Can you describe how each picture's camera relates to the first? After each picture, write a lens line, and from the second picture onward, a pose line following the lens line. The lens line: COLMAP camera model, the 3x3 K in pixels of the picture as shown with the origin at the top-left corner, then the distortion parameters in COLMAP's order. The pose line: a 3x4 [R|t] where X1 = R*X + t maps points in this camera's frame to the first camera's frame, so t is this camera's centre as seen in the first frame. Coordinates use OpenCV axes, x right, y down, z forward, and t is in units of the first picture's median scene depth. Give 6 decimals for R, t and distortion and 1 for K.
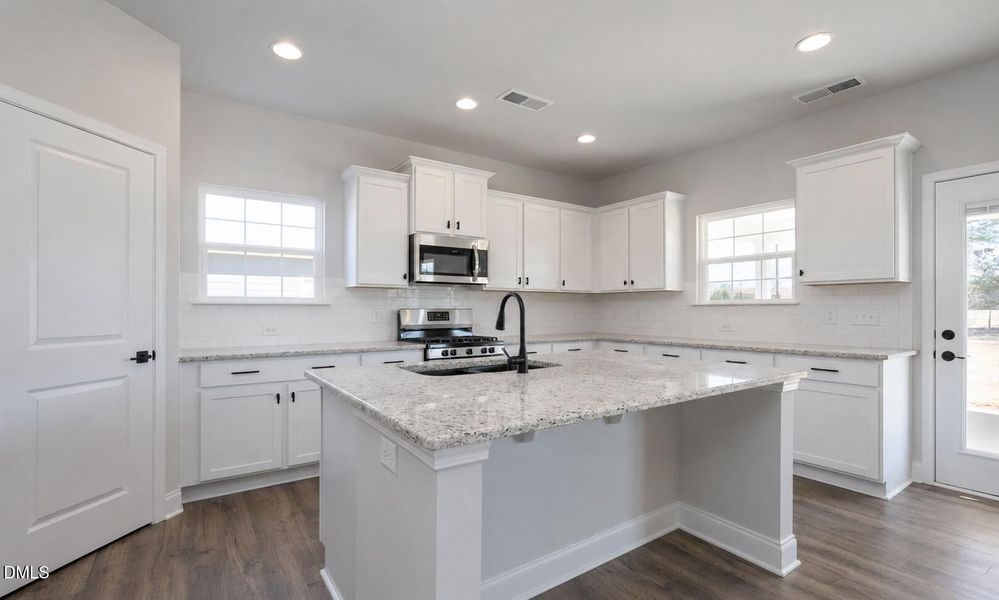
lens RADIAL K [[472.6, 0, 499.5], [0, 472.6, 300.0], [0, 0, 1]] dist [-0.001486, -0.000113]
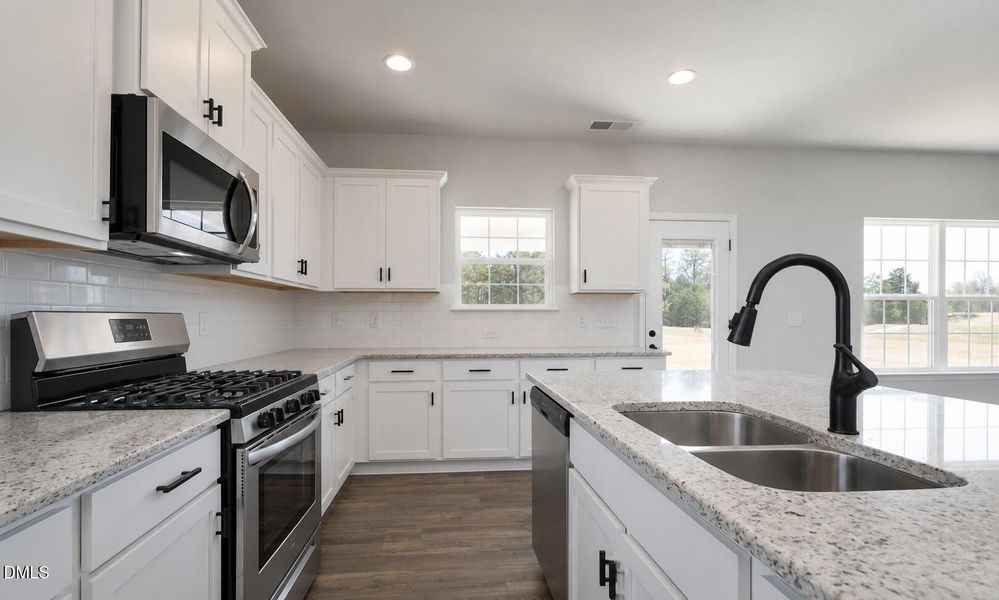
lens RADIAL K [[472.6, 0, 499.5], [0, 472.6, 300.0], [0, 0, 1]] dist [-0.001486, -0.000113]
pose [[0.472166, 0.026861, 0.881100, -0.358689], [-0.014474, 0.999637, -0.022718, 0.013562], [-0.881391, -0.002027, 0.472383, 0.598392]]
